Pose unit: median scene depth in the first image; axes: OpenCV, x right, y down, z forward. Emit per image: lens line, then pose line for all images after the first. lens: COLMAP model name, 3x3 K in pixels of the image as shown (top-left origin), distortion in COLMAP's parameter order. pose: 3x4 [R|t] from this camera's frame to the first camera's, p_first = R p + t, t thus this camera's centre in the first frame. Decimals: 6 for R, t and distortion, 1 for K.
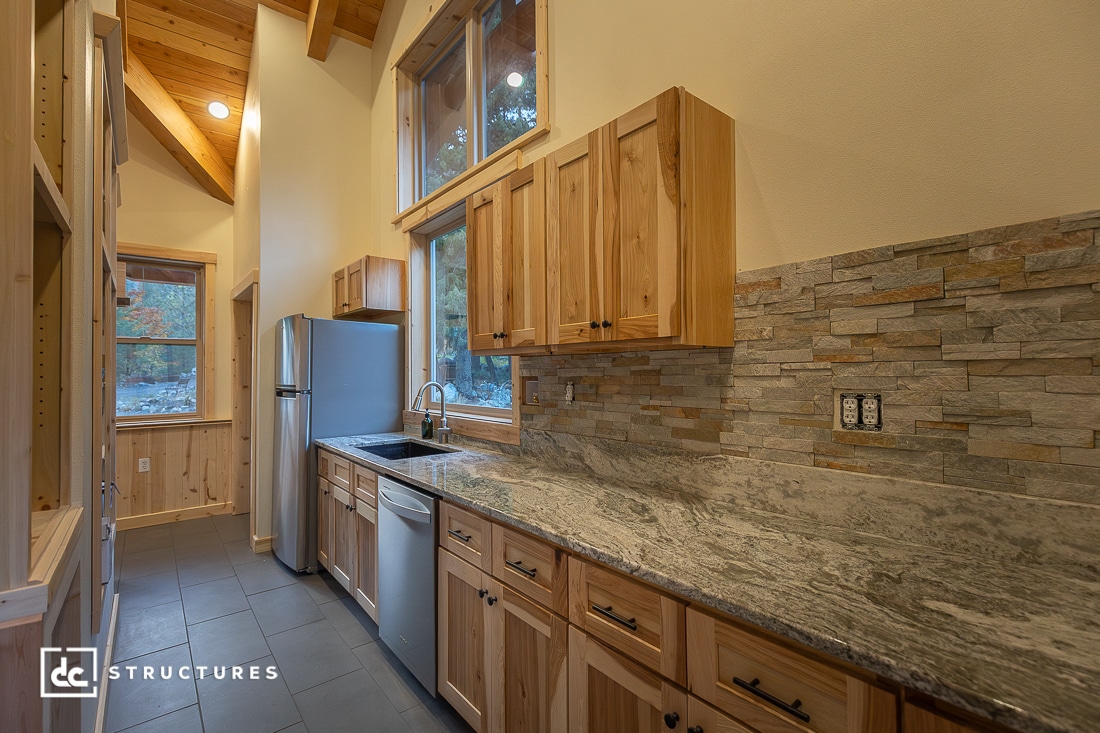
lens RADIAL K [[490.2, 0, 550.4], [0, 490.2, 364.8], [0, 0, 1]] dist [0.000522, -0.002905]
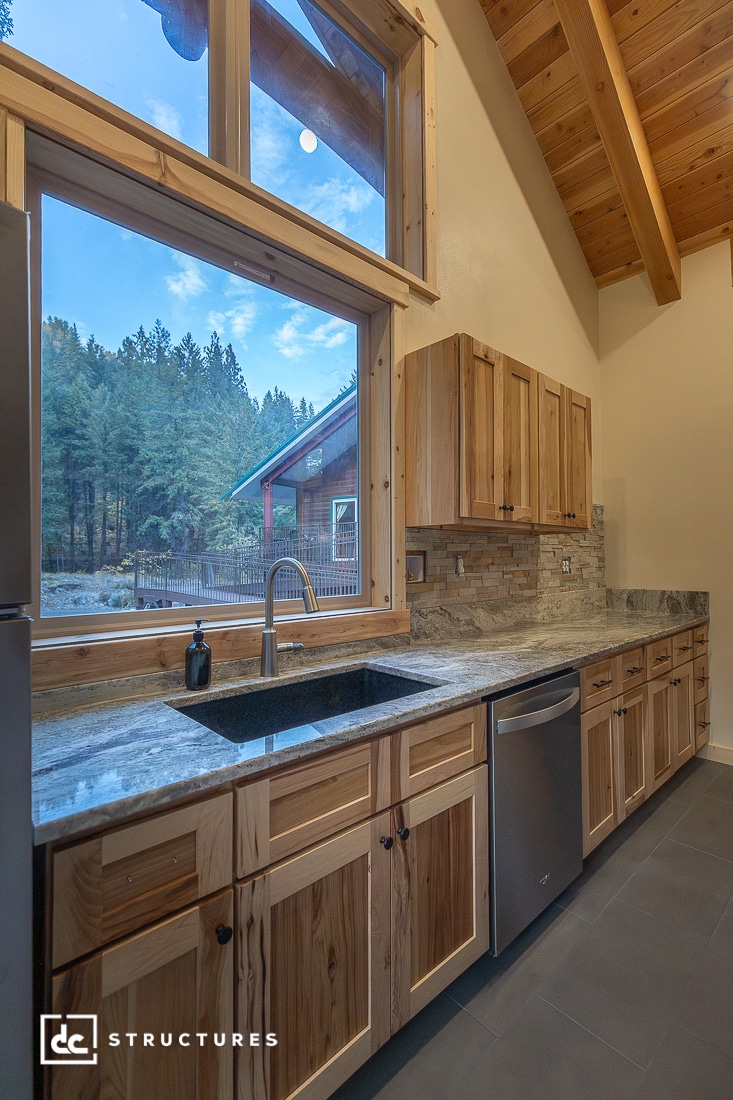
lens RADIAL K [[490.2, 0, 363.2], [0, 490.2, 551.5], [0, 0, 1]] dist [0.000522, -0.002905]
pose [[-0.046981, 0.020615, 0.998683, -1.406559], [-0.007746, 0.999749, -0.021001, 0.067785], [-0.998866, -0.008722, -0.046810, 1.729829]]
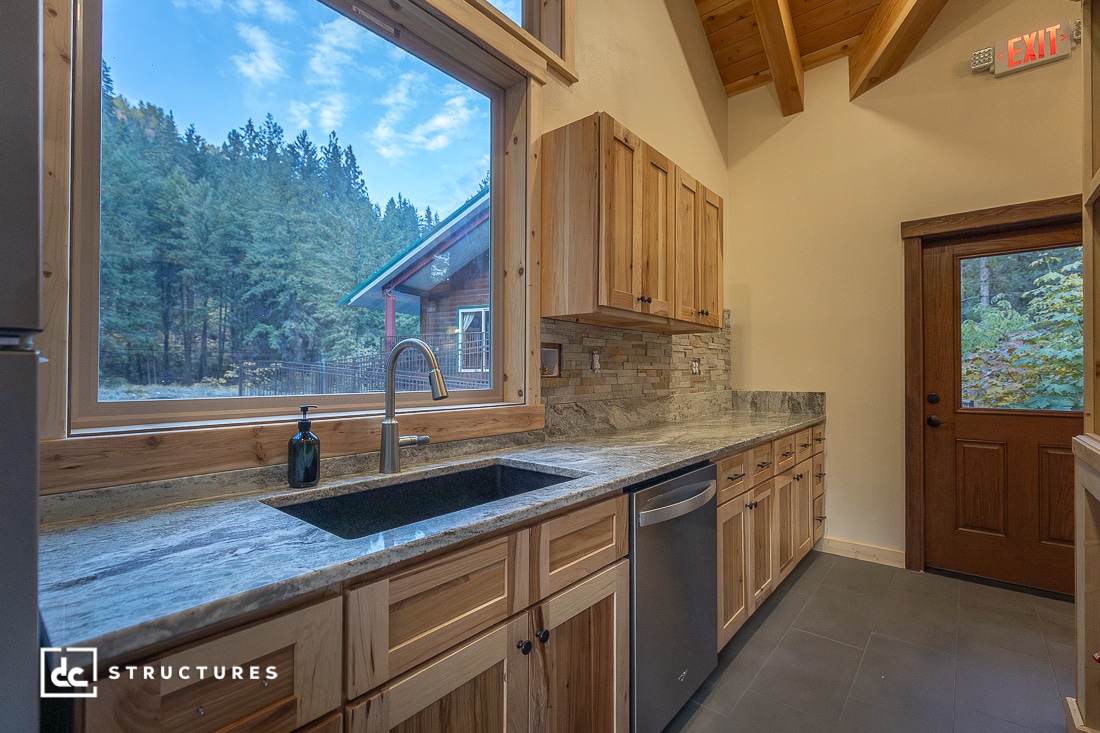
lens RADIAL K [[490.2, 0, 557.9], [0, 490.2, 367.7], [0, 0, 1]] dist [0.000522, -0.002905]
pose [[-0.184729, 0.015134, 0.982673, -1.327654], [-0.013751, 0.999744, -0.017982, 0.123397], [-0.982693, -0.016834, -0.184474, 1.739704]]
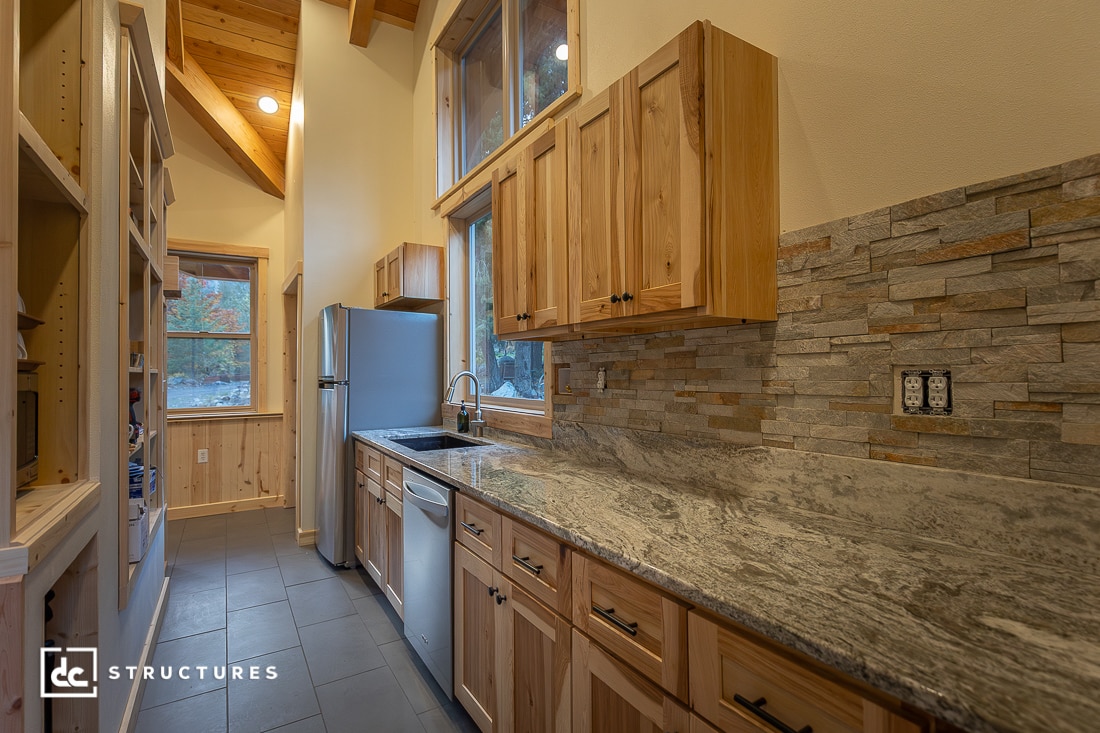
lens RADIAL K [[522.2, 0, 551.5], [0, 522.2, 364.8], [0, 0, 1]] dist [-0.007402, -0.000514]
pose [[0.991449, -0.001972, -0.130476, 0.100636], [0.002045, 0.999998, 0.000422, 0.039587], [0.130475, -0.000685, 0.991451, 0.040792]]
